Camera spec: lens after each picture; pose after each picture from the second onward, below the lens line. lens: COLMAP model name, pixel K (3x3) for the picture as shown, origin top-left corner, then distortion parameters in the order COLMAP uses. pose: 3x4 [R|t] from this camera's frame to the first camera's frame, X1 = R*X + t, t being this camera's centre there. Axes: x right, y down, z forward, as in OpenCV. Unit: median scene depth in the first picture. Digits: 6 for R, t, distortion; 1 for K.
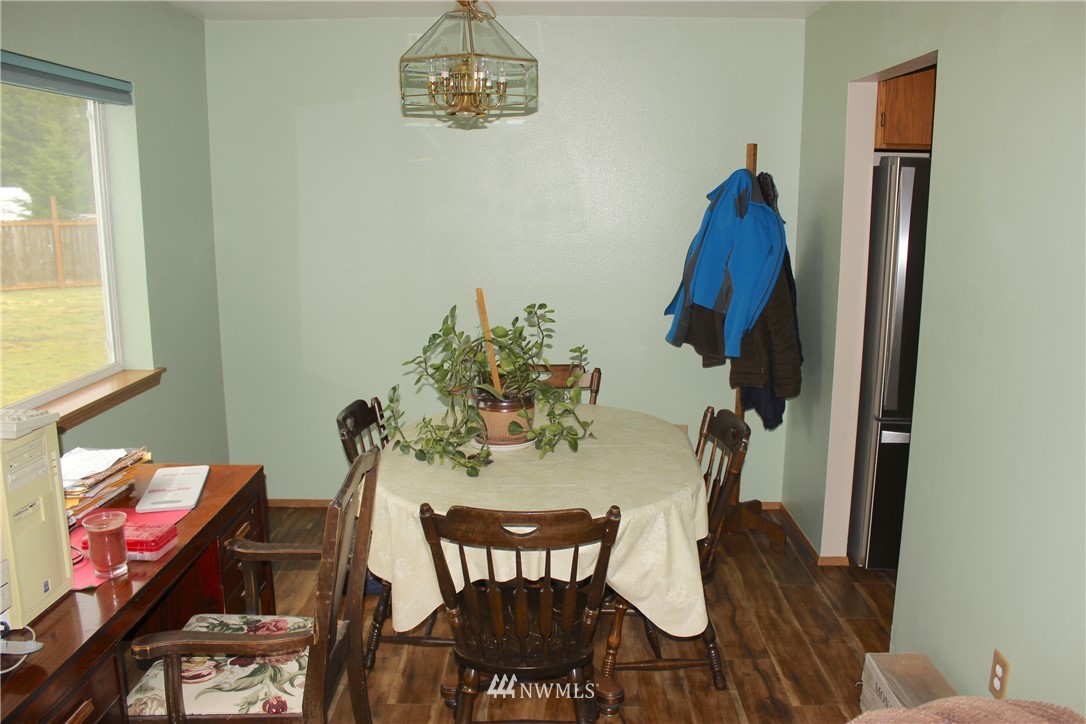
lens RADIAL K [[898.9, 0, 545.7], [0, 898.9, 373.4], [0, 0, 1]] dist [-0.162983, 0.142823]
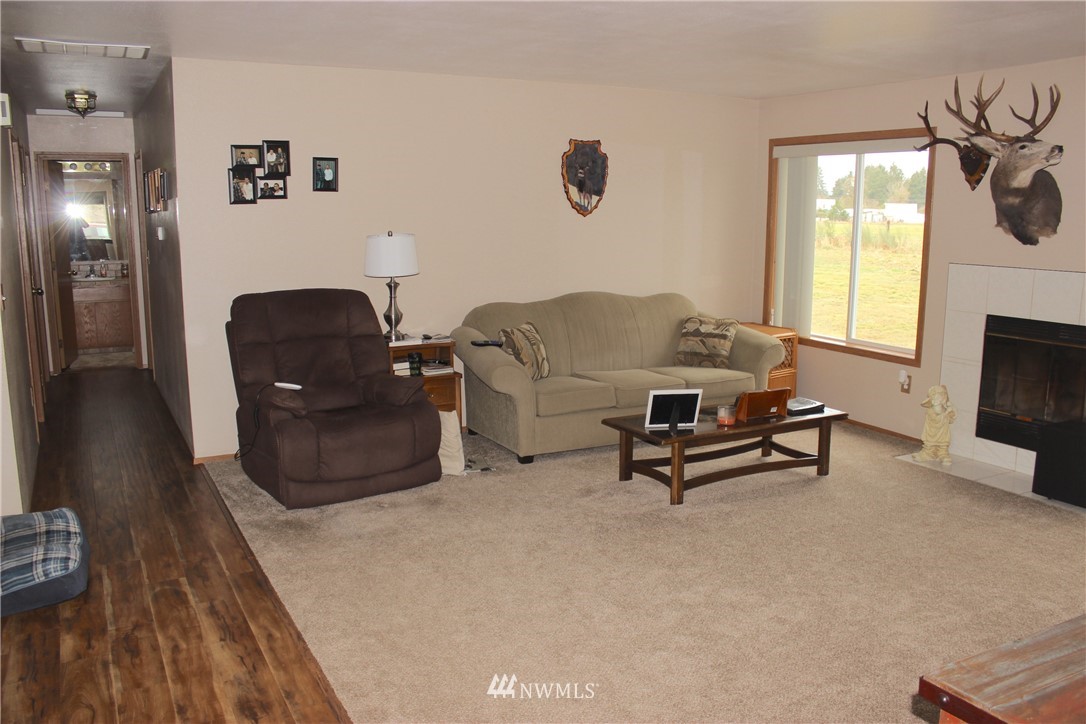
lens RADIAL K [[898.9, 0, 545.7], [0, 898.9, 373.4], [0, 0, 1]] dist [-0.162983, 0.142823]
pose [[-0.872453, 0.085615, -0.481140, 0.354132], [-0.098883, 0.933243, 0.345368, -0.376850], [0.478589, 0.348894, -0.805745, 1.904555]]
